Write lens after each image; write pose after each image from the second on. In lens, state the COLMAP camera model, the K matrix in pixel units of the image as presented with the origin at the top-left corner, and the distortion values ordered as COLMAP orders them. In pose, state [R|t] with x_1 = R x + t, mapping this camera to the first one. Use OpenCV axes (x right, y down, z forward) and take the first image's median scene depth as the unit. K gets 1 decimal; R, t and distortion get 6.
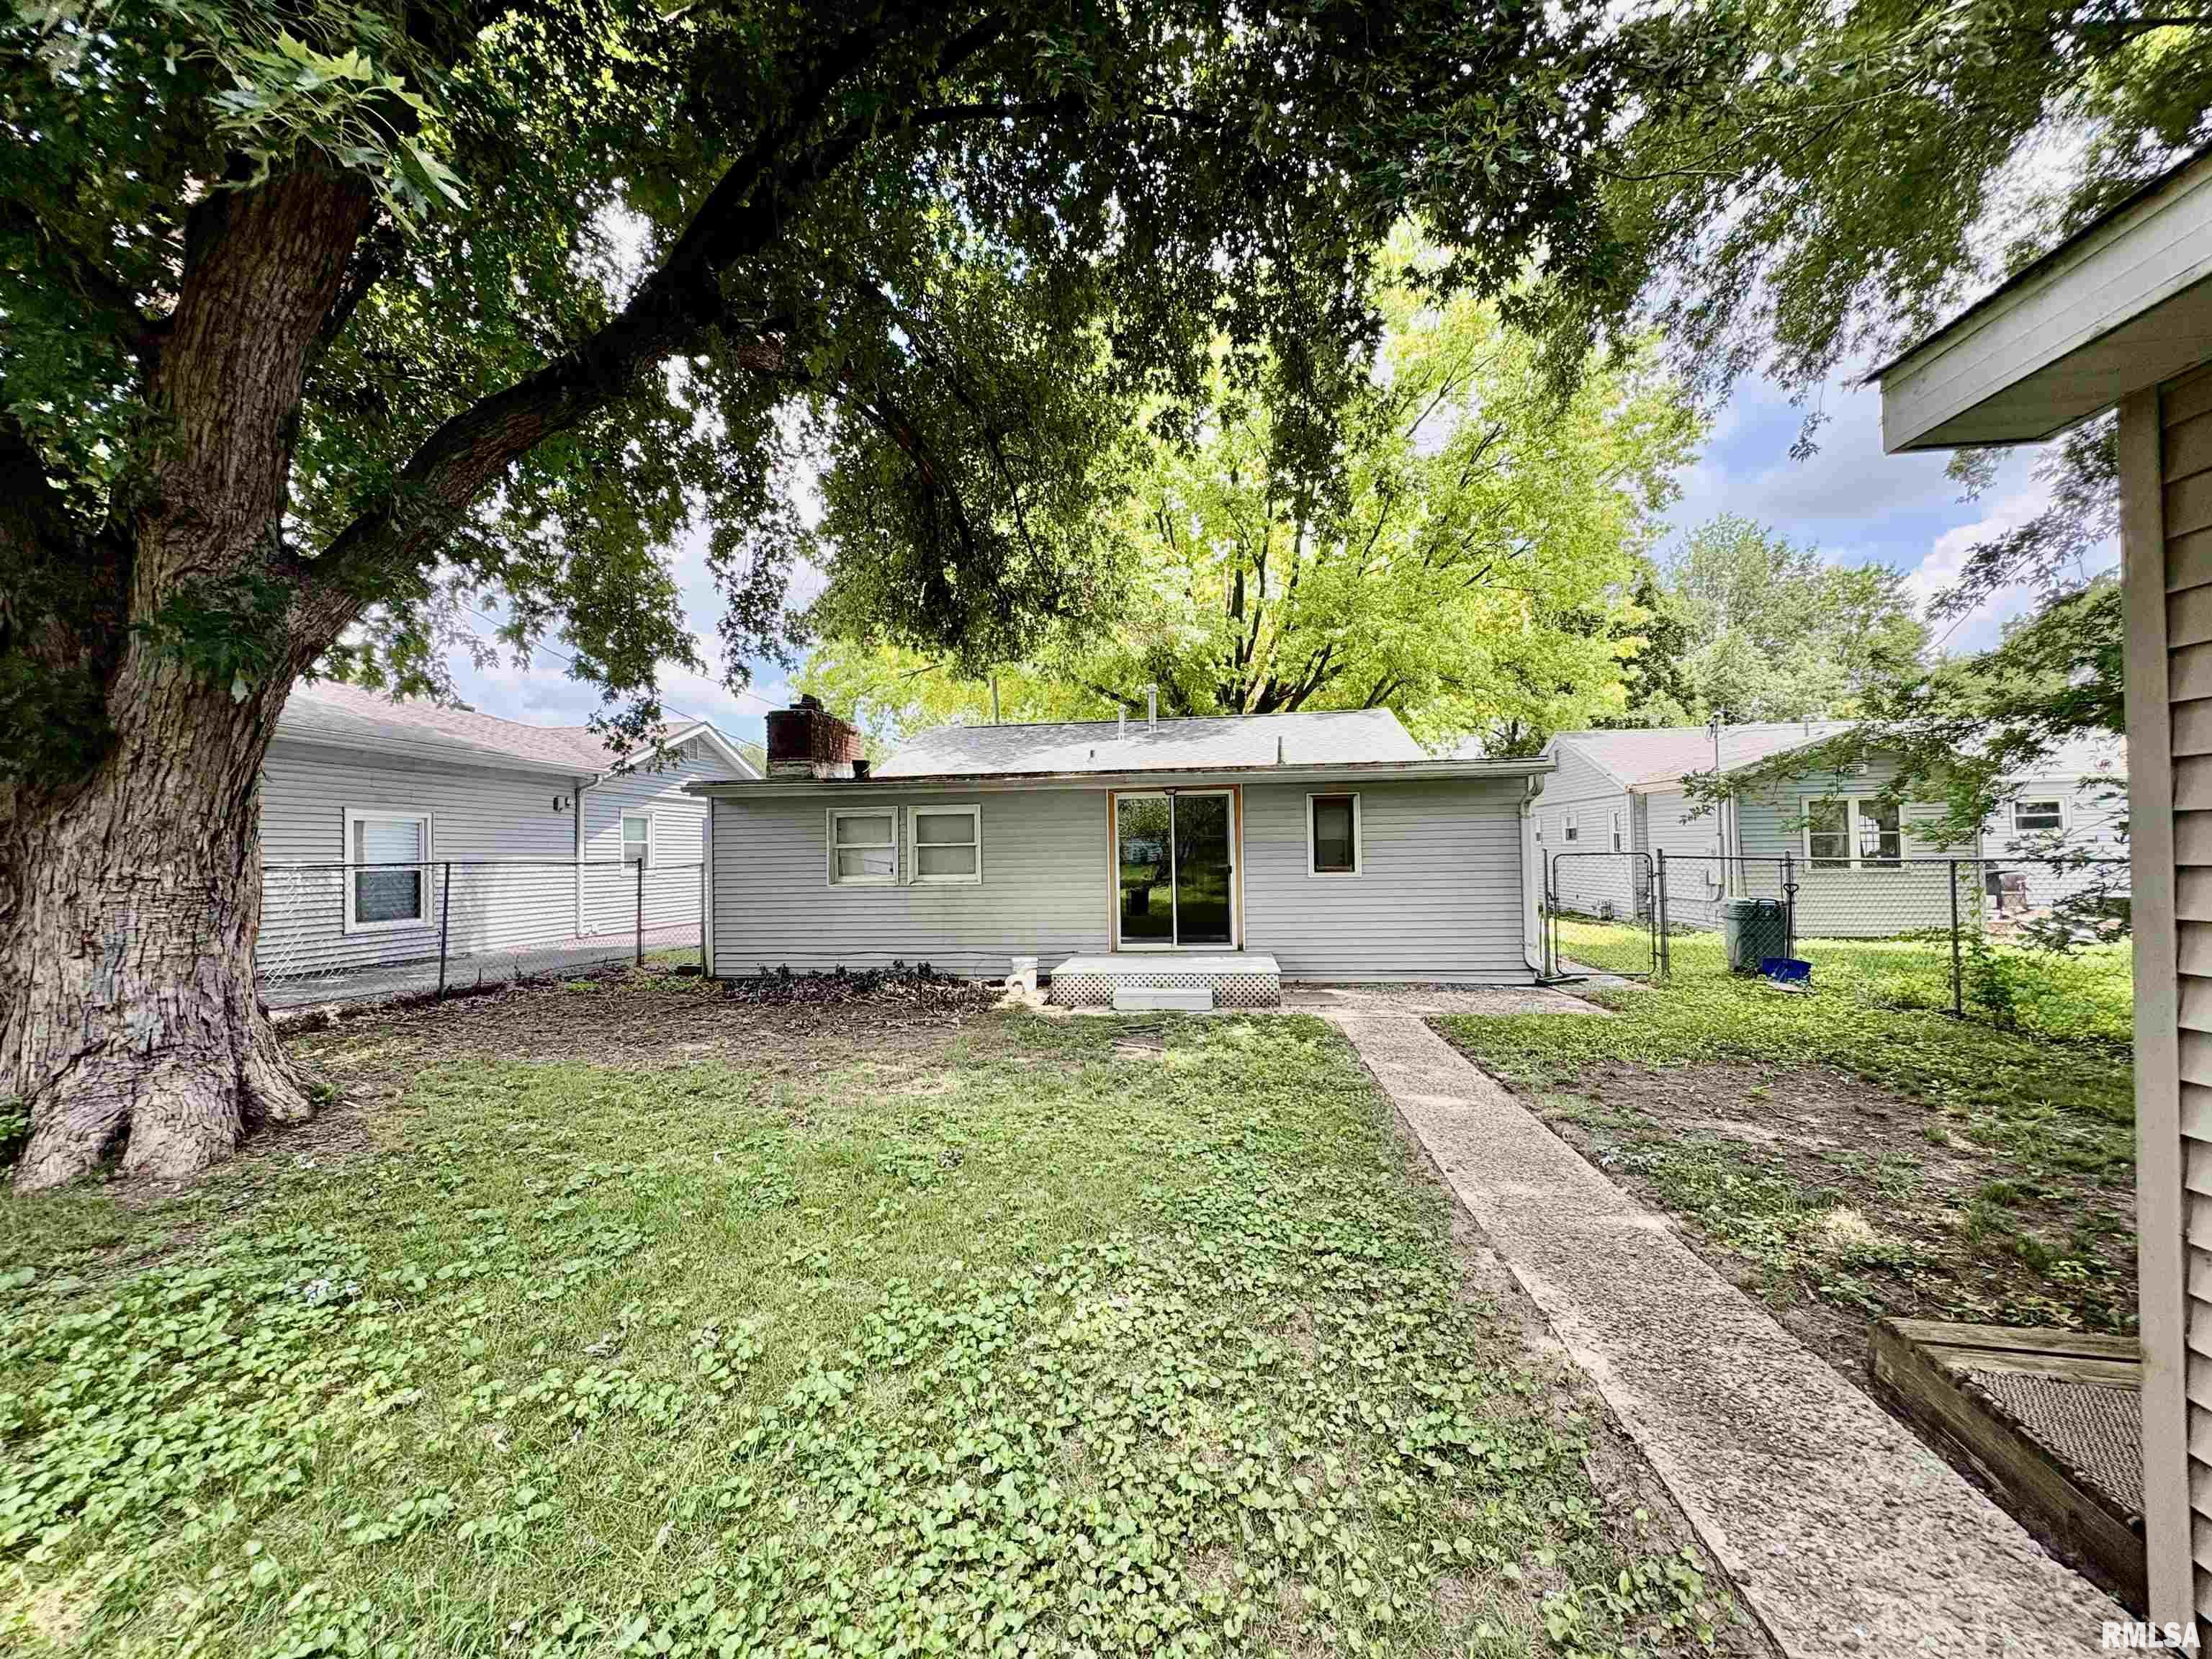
lens RADIAL K [[880.0, 0, 1097.6], [0, 880.0, 830.4], [0, 0, 1]] dist [-0.001706, 0.001021]
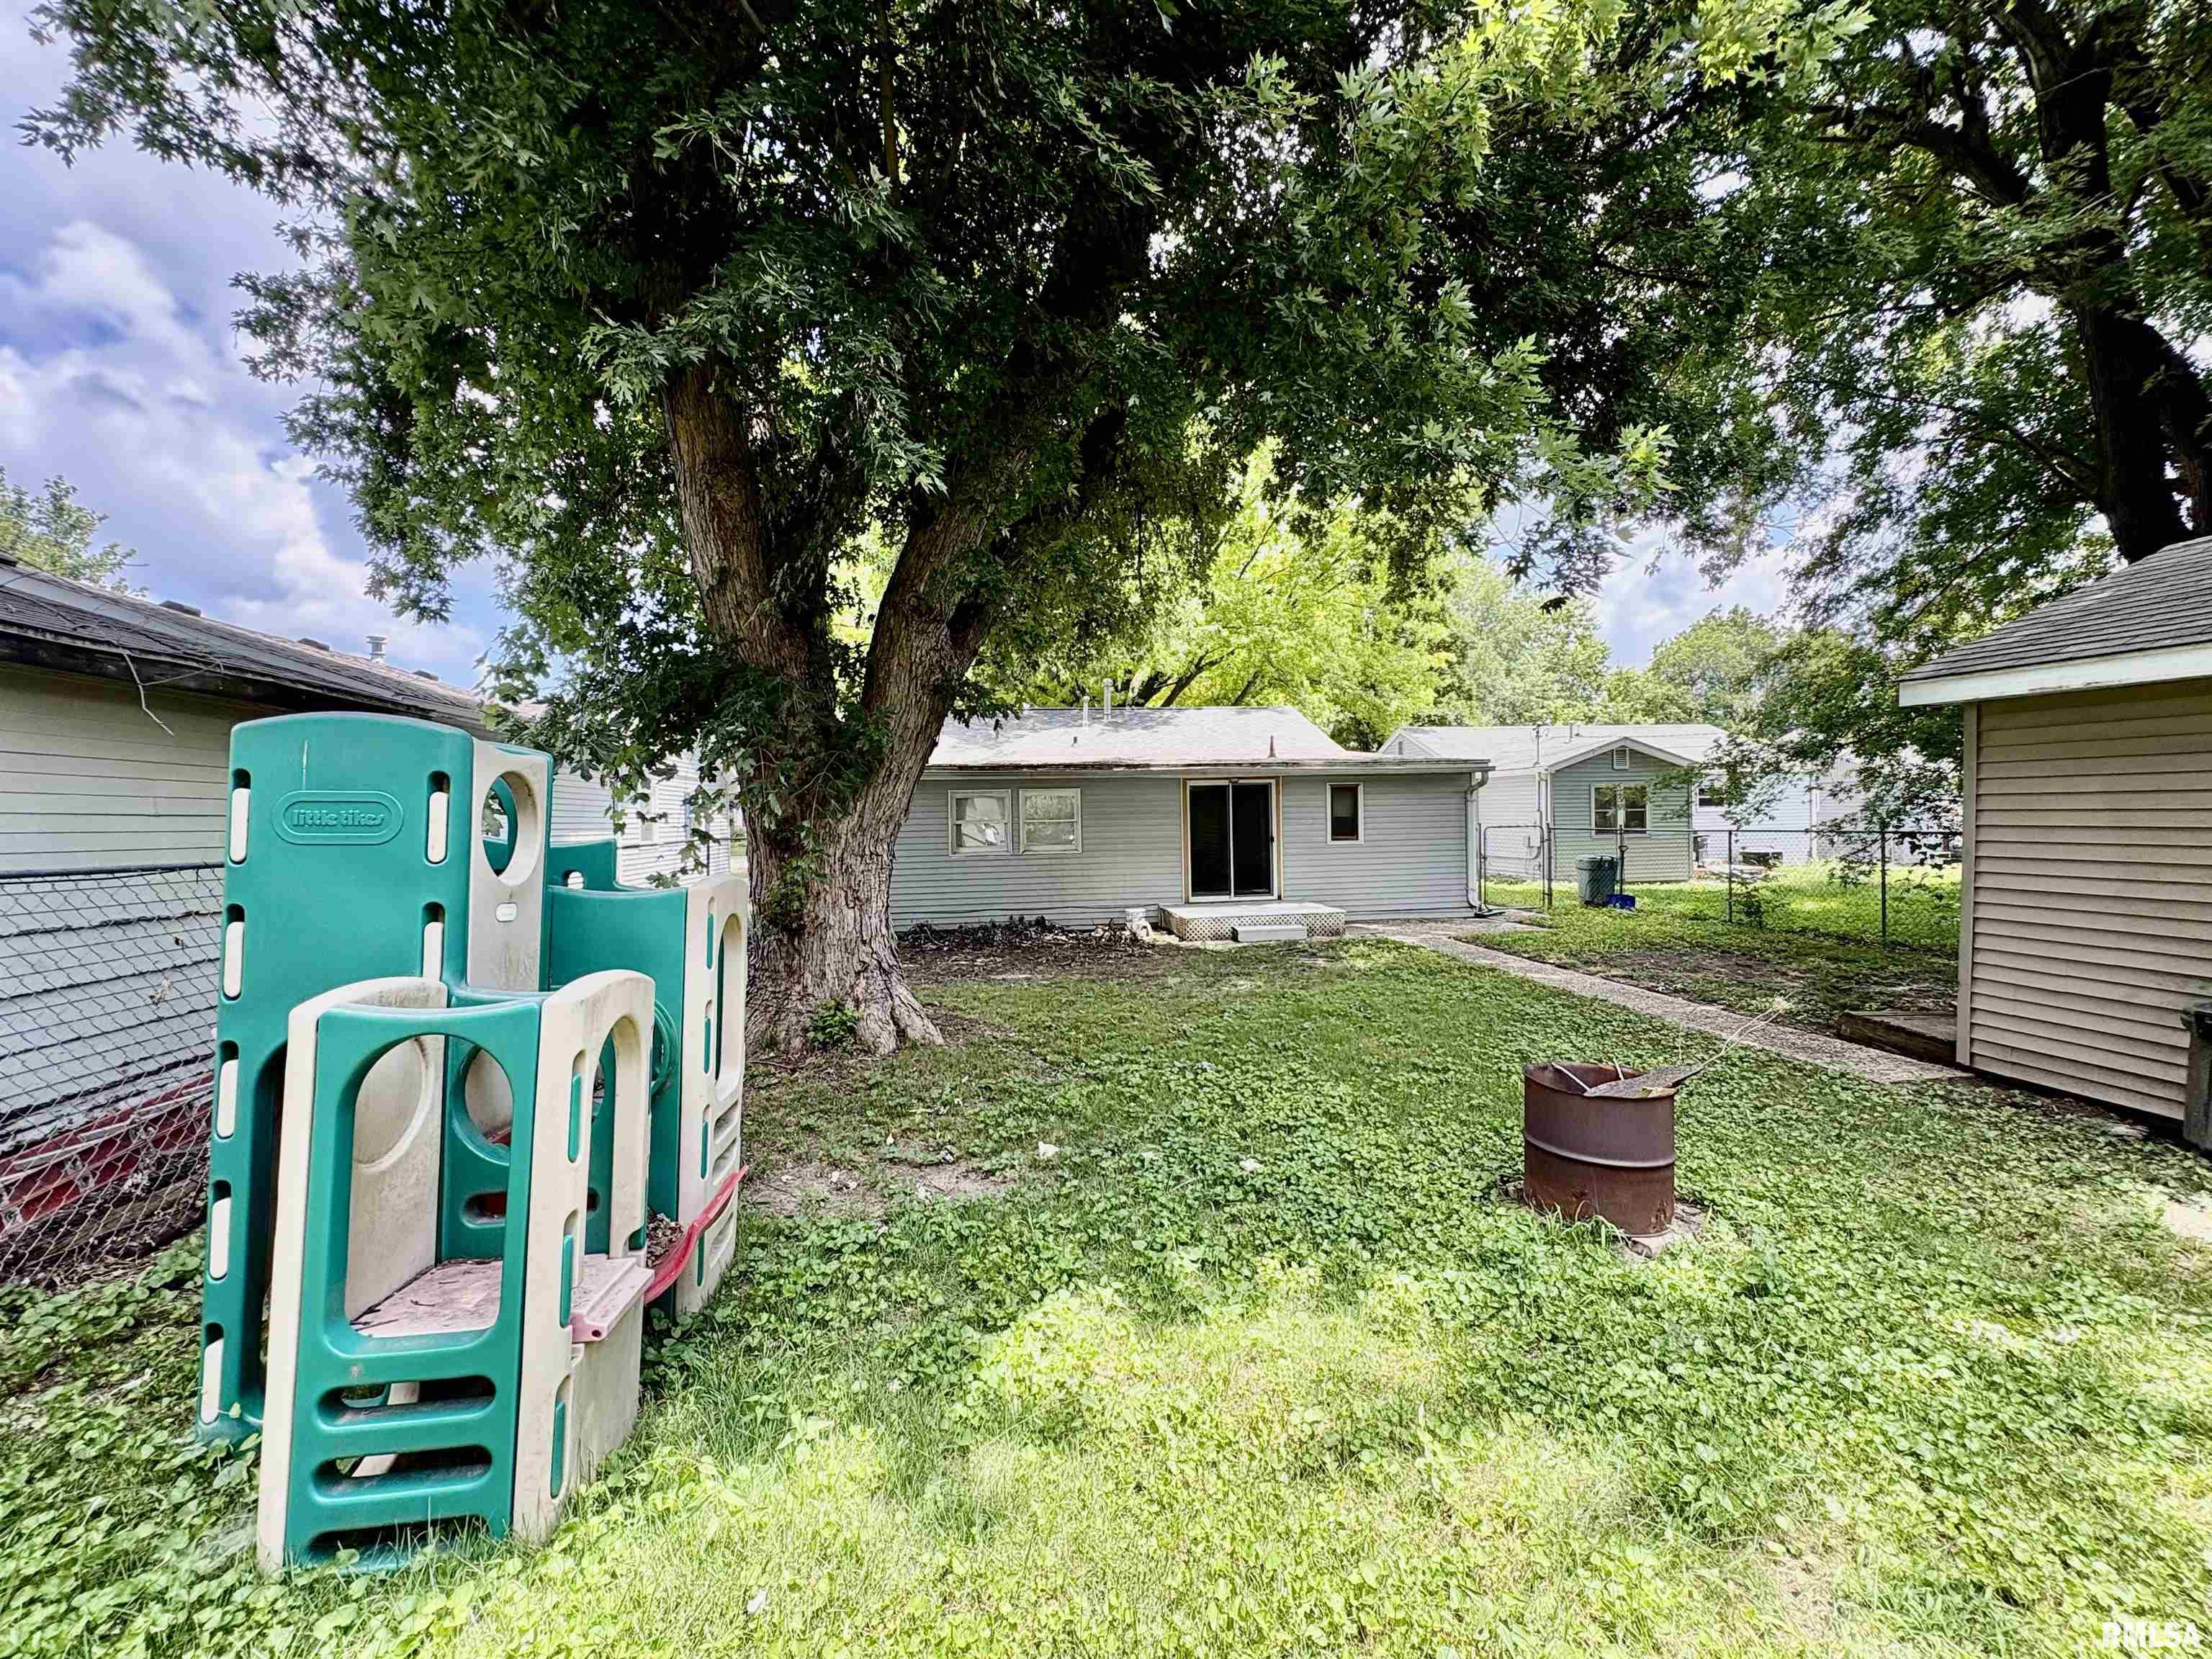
lens RADIAL K [[880.0, 0, 1112.5], [0, 880.0, 835.5], [0, 0, 1]] dist [-0.001706, 0.001021]
pose [[0.961603, -0.005063, 0.274399, -0.456464], [-0.007196, 0.999021, 0.043653, -0.018039], [-0.274351, -0.043951, 0.960625, -0.219248]]
